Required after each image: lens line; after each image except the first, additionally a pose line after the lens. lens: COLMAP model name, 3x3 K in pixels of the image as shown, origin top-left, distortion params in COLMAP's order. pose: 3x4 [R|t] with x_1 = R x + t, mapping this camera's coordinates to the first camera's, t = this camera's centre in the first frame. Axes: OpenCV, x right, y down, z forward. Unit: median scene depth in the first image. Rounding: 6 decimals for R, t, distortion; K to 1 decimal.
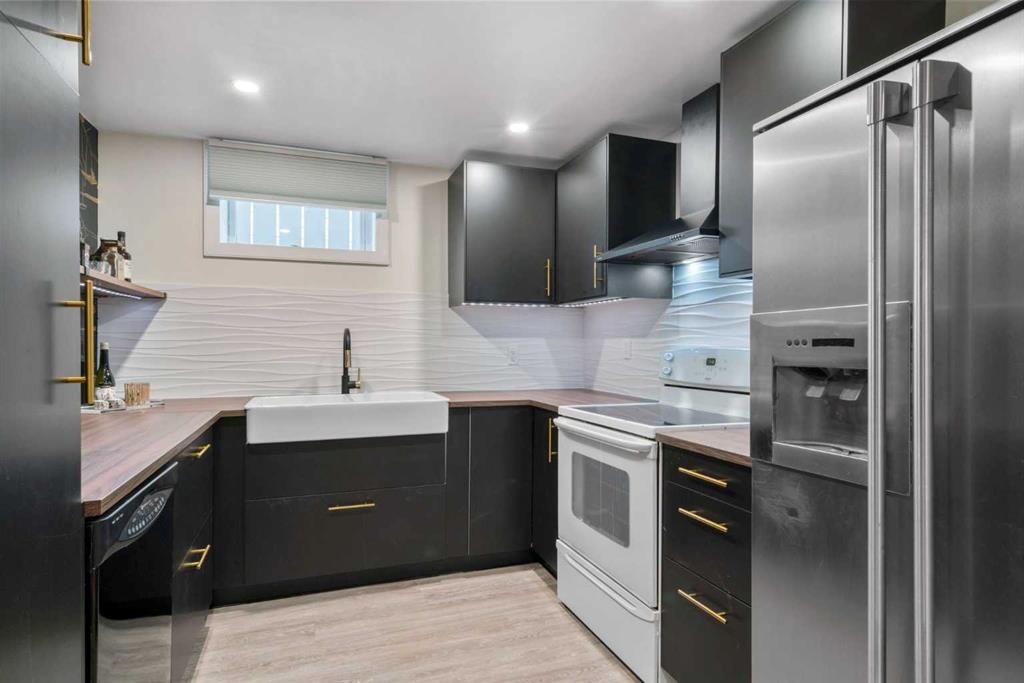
lens RADIAL K [[538.0, 0, 509.9], [0, 538.0, 347.4], [0, 0, 1]] dist [0.003816, 0.000979]
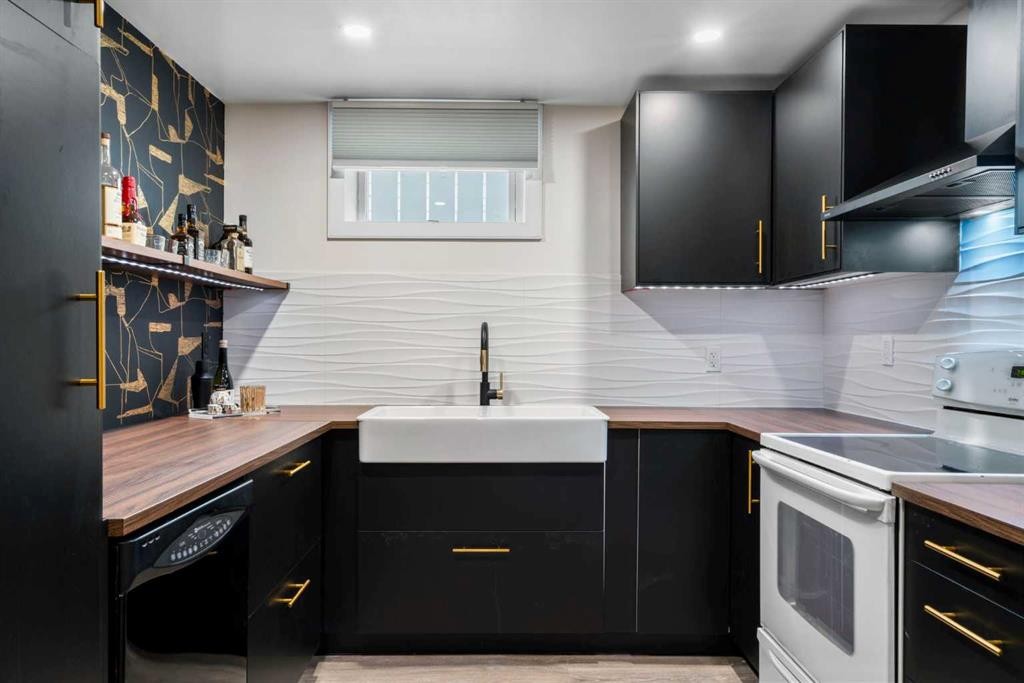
lens RADIAL K [[709.1, 0, 512.0], [0, 709.1, 345.3], [0, 0, 1]] dist [0.008069, 0.001248]
pose [[0.946177, 0.003158, -0.323635, 0.077744], [-0.003825, 0.999992, -0.001426, -0.000583], [0.323628, 0.002587, 0.946181, 0.037361]]
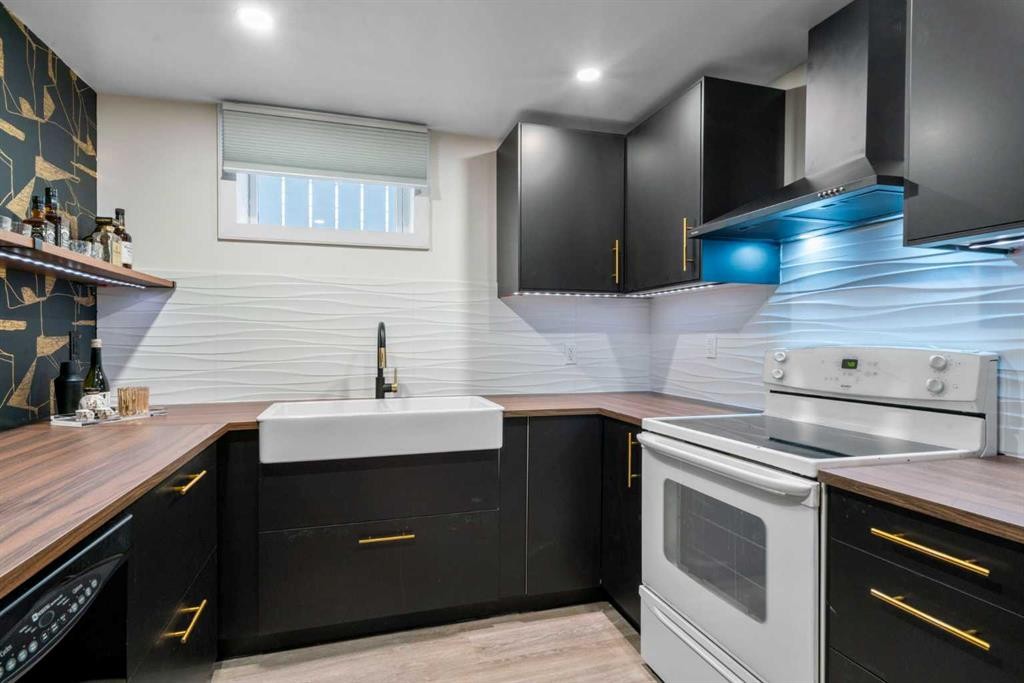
lens RADIAL K [[521.3, 0, 514.8], [0, 521.3, 345.2], [0, 0, 1]] dist [0.001699, 0.001209]
pose [[0.998719, -0.000110, -0.050596, -0.056169], [0.000349, 0.999989, 0.004730, -0.003164], [0.050595, -0.004741, 0.998708, 0.207017]]
